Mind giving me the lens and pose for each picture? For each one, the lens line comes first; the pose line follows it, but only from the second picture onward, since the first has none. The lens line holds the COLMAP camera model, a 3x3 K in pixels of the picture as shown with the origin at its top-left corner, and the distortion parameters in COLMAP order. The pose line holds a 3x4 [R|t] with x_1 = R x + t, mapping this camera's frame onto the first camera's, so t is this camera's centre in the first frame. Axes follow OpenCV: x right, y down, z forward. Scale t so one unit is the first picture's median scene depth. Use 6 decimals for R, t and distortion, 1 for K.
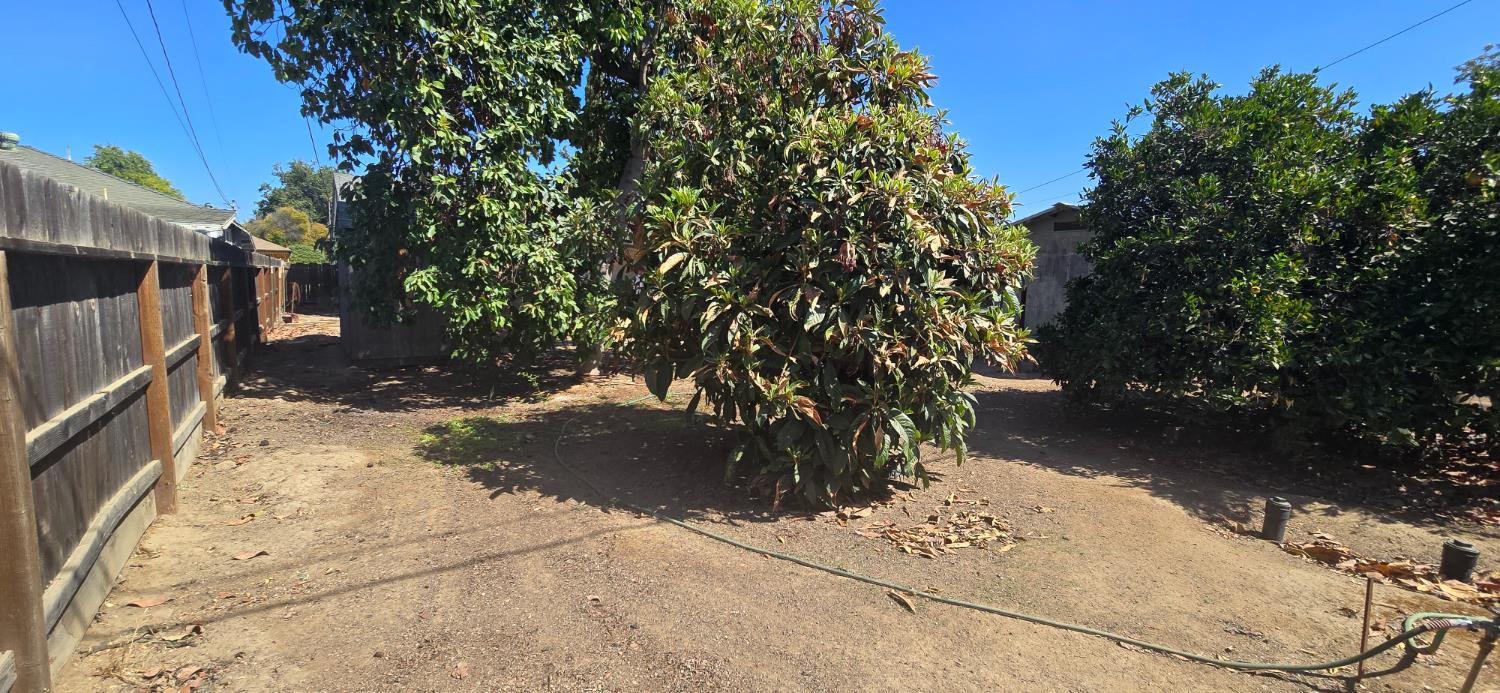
lens RADIAL K [[612.4, 0, 756.9], [0, 612.4, 341.8], [0, 0, 1]] dist [-0.004726, -0.000042]
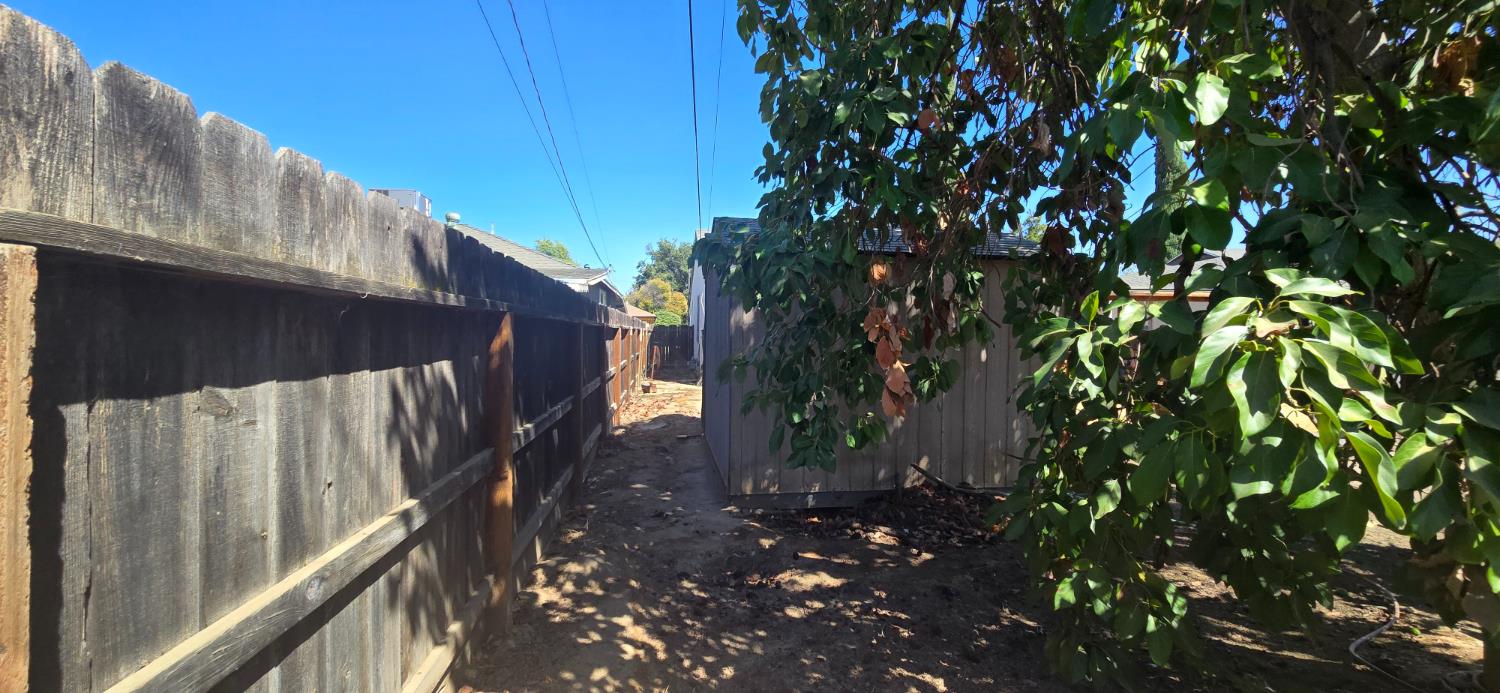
lens RADIAL K [[612.4, 0, 756.9], [0, 612.4, 341.8], [0, 0, 1]] dist [-0.004726, -0.000042]
pose [[0.884288, -0.009203, -0.466852, -0.199235], [-0.035806, 0.995526, -0.087446, -0.028669], [0.465568, 0.094044, 0.880001, 0.269762]]
